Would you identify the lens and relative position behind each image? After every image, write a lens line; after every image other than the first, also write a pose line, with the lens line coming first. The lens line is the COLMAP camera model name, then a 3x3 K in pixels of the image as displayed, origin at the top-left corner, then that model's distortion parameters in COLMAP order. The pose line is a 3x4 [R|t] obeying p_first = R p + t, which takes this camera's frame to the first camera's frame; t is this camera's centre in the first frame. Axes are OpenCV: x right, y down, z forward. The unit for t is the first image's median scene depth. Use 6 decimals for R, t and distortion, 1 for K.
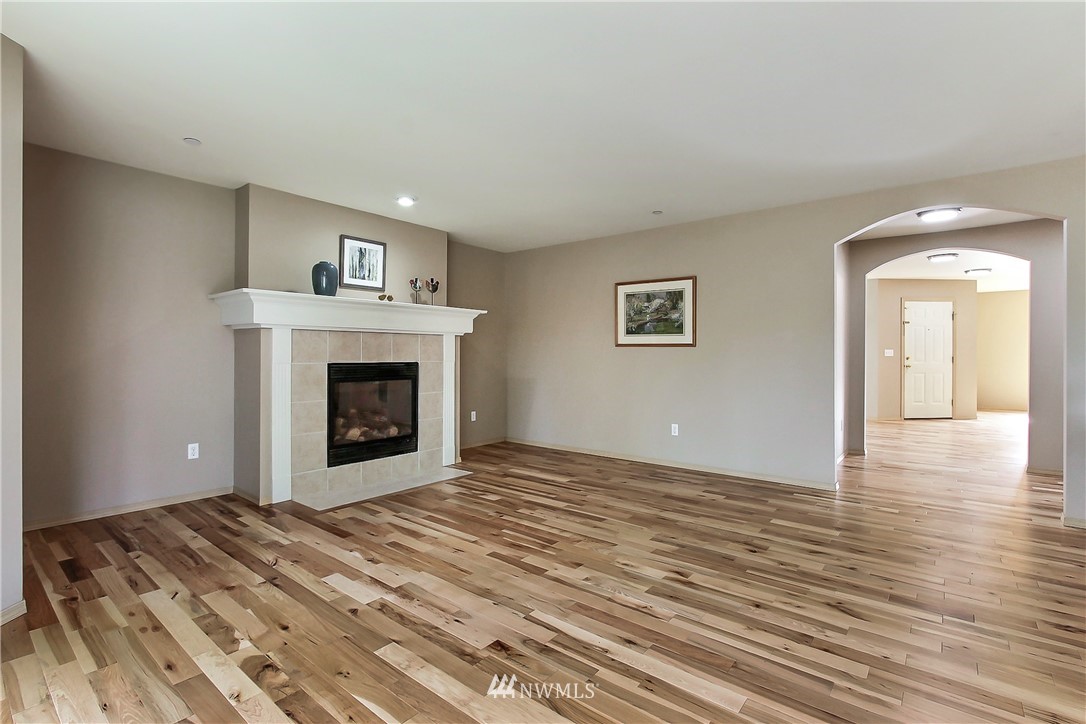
lens RADIAL K [[495.8, 0, 544.9], [0, 495.8, 346.0], [0, 0, 1]] dist [-0.003329, -0.000137]
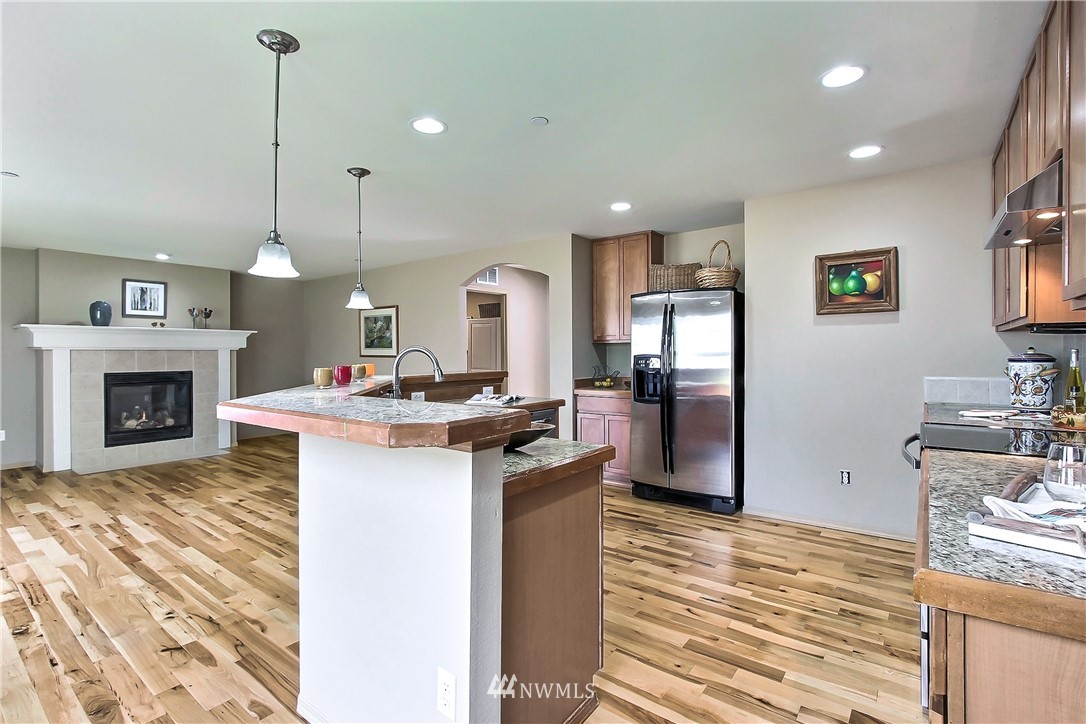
lens RADIAL K [[513.6, 0, 537.7], [0, 513.6, 348.4], [0, 0, 1]] dist [-0.000534, 0.000043]
pose [[0.999969, -0.007885, -0.000777, 0.709008], [0.007890, 0.999943, 0.007196, -0.032291], [0.000721, -0.007202, 0.999974, -0.404400]]
